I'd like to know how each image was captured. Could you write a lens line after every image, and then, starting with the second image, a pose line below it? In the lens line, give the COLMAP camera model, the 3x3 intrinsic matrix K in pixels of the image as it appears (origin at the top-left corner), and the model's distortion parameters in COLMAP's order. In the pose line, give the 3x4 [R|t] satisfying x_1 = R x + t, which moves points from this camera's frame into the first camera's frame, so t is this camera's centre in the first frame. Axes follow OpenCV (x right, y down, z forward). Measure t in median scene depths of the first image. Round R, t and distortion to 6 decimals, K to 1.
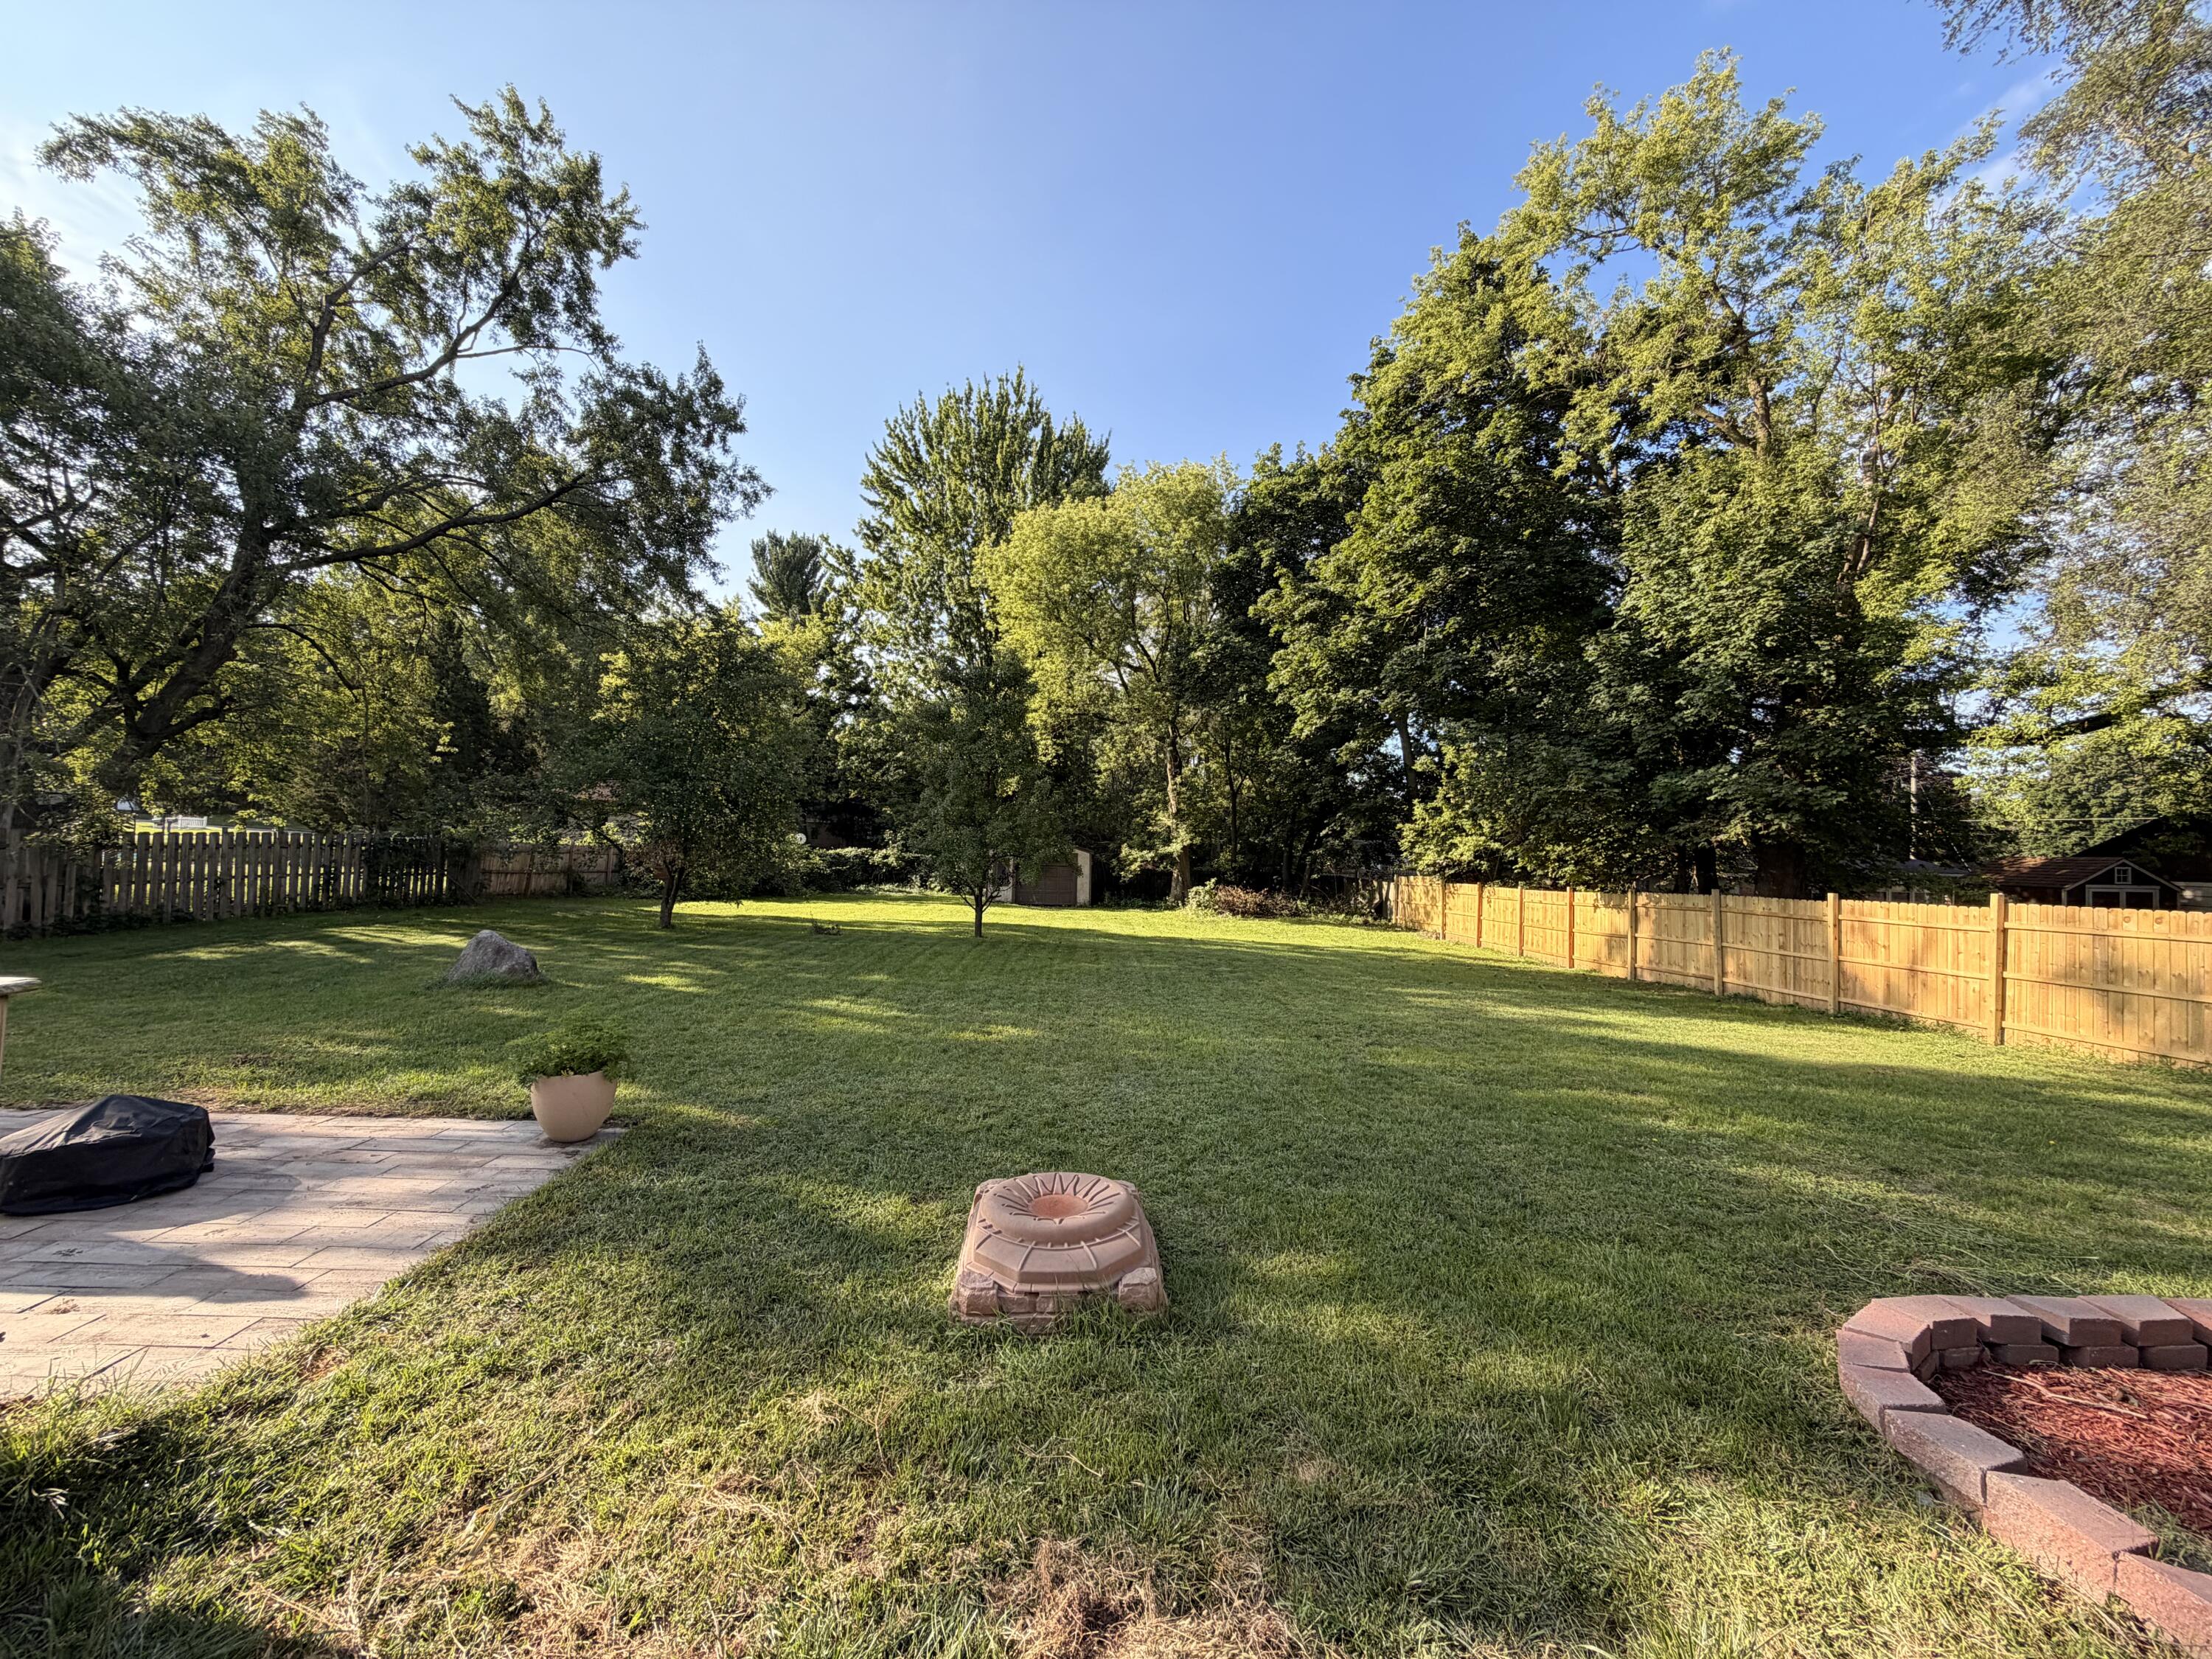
lens RADIAL K [[878.6, 0, 1105.6], [0, 878.6, 826.7], [0, 0, 1]] dist [-0.001020, 0.000263]
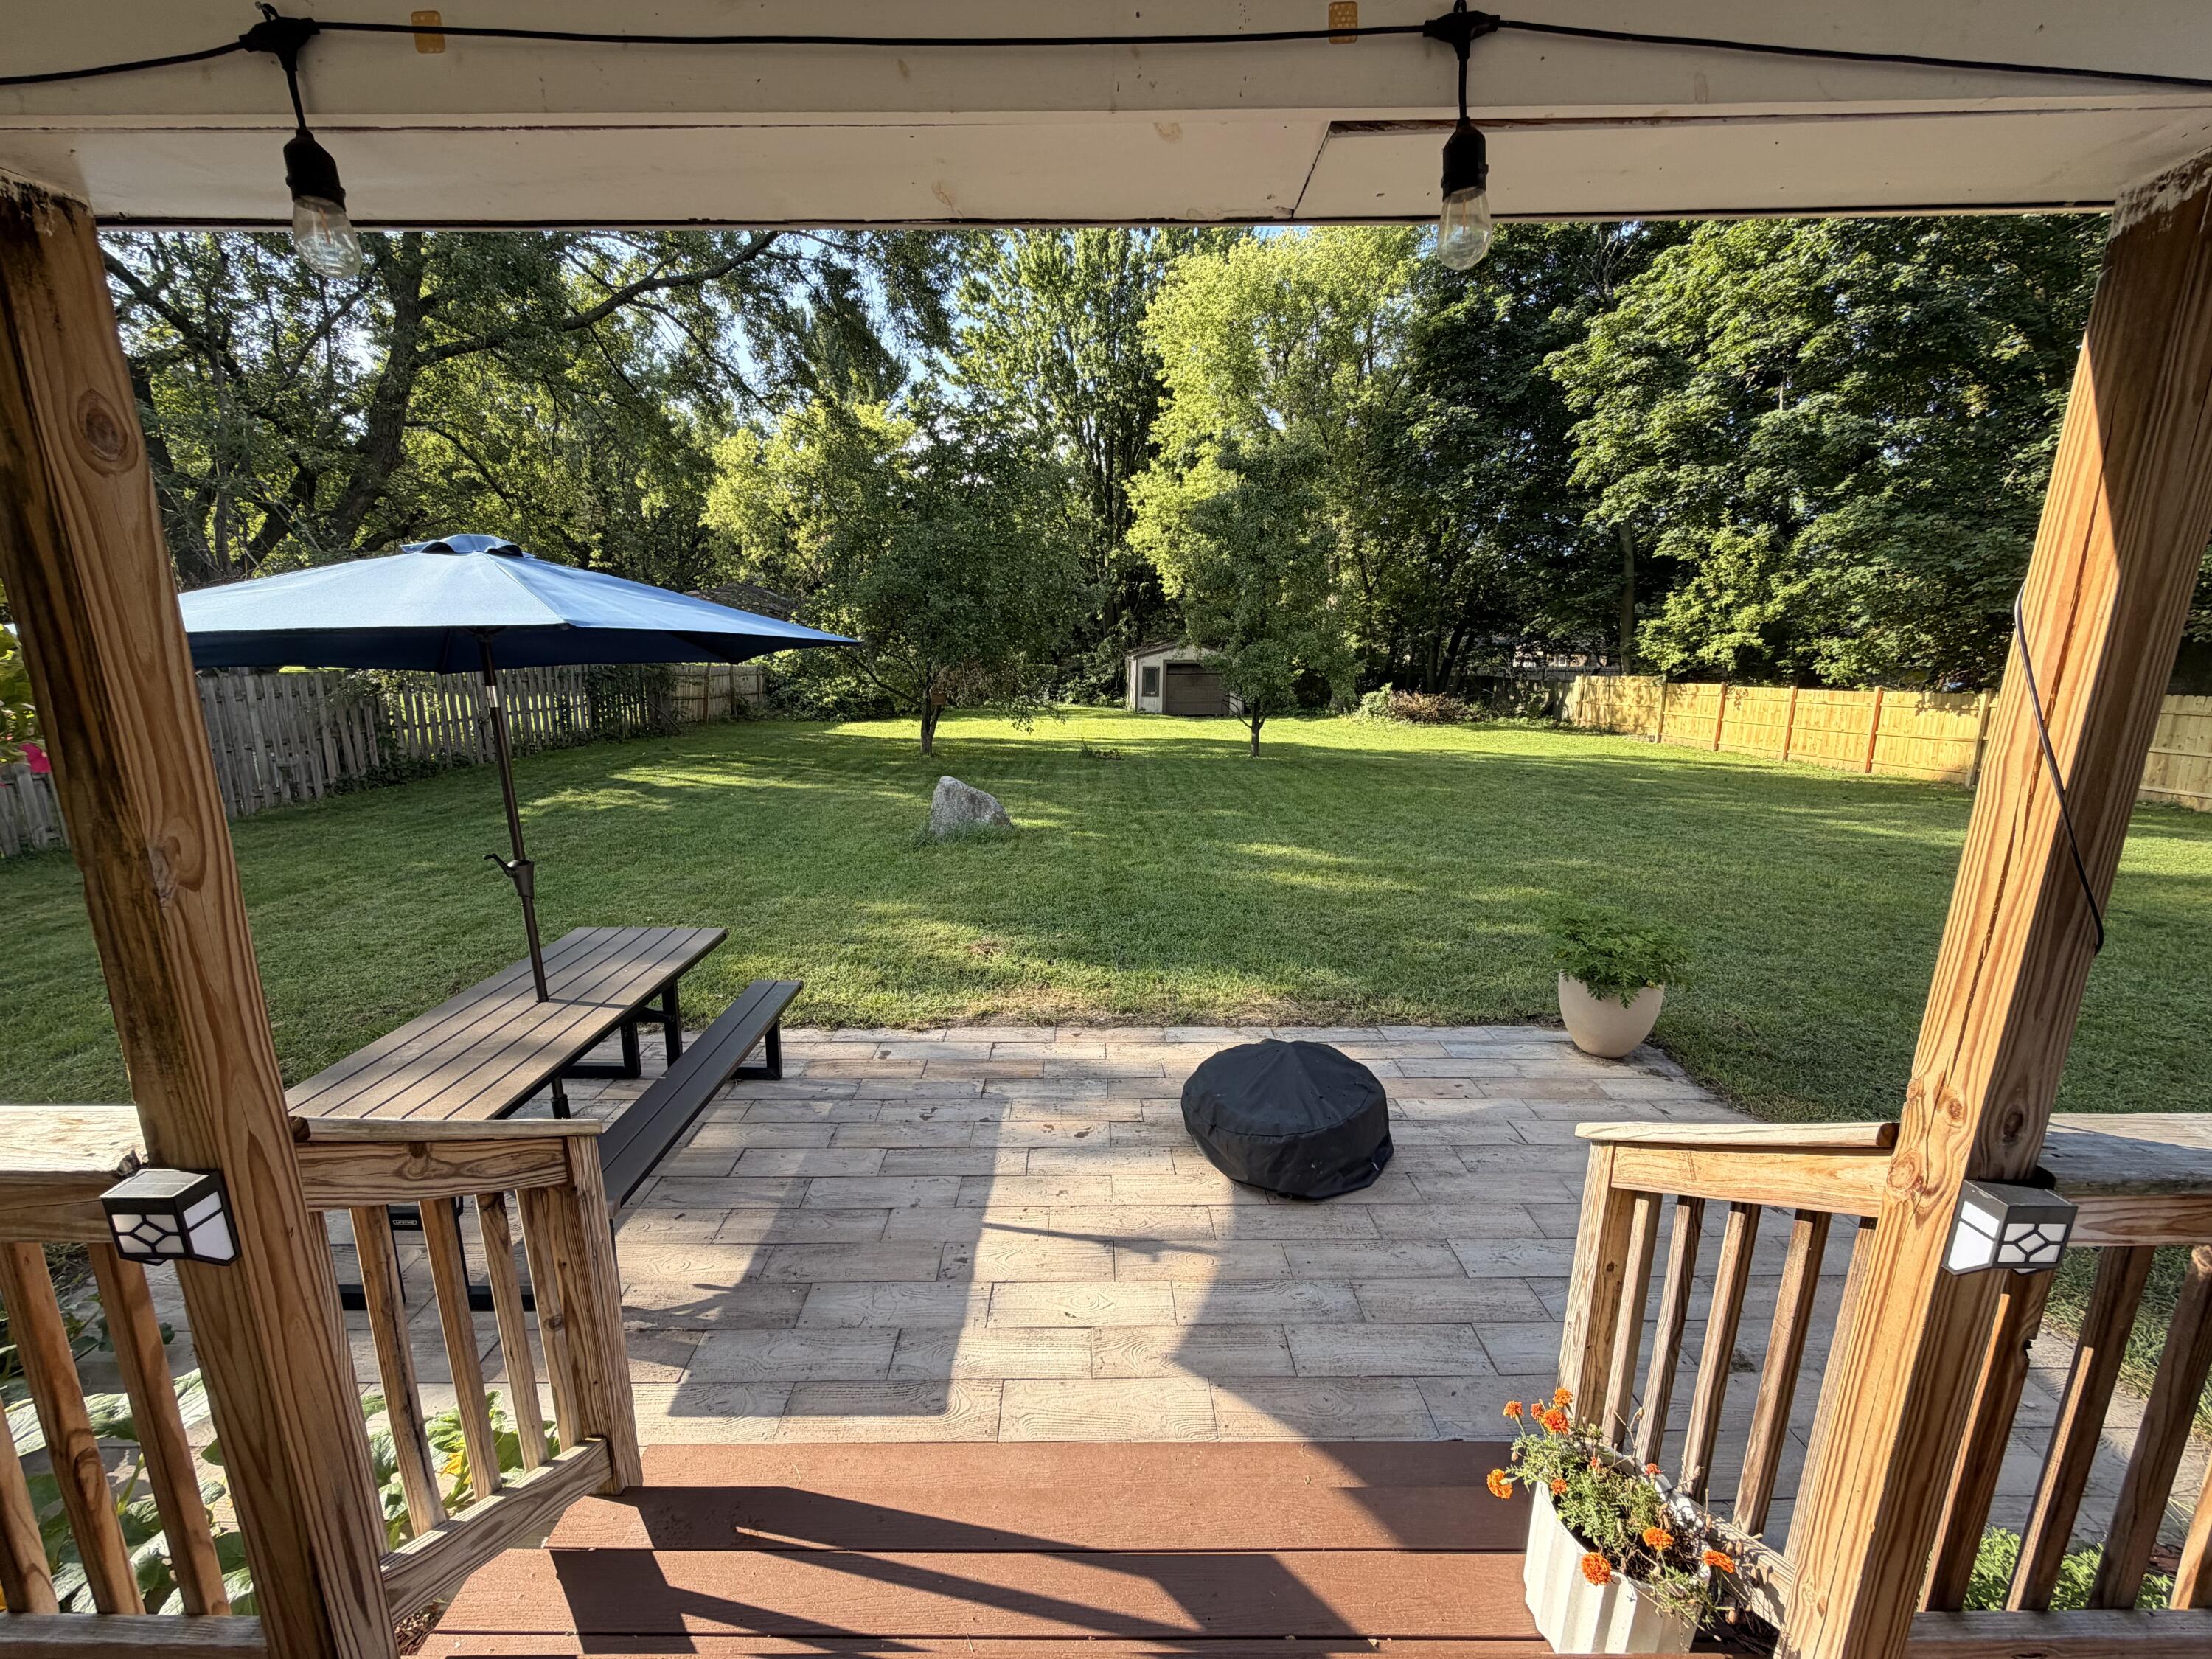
lens RADIAL K [[878.6, 0, 1105.5], [0, 878.6, 830.1], [0, 0, 1]] dist [-0.001020, 0.000263]
pose [[0.999659, -0.025190, -0.006852, -0.233461], [0.026087, 0.973752, 0.226113, -0.012353], [0.000977, -0.226214, 0.974077, 0.048113]]
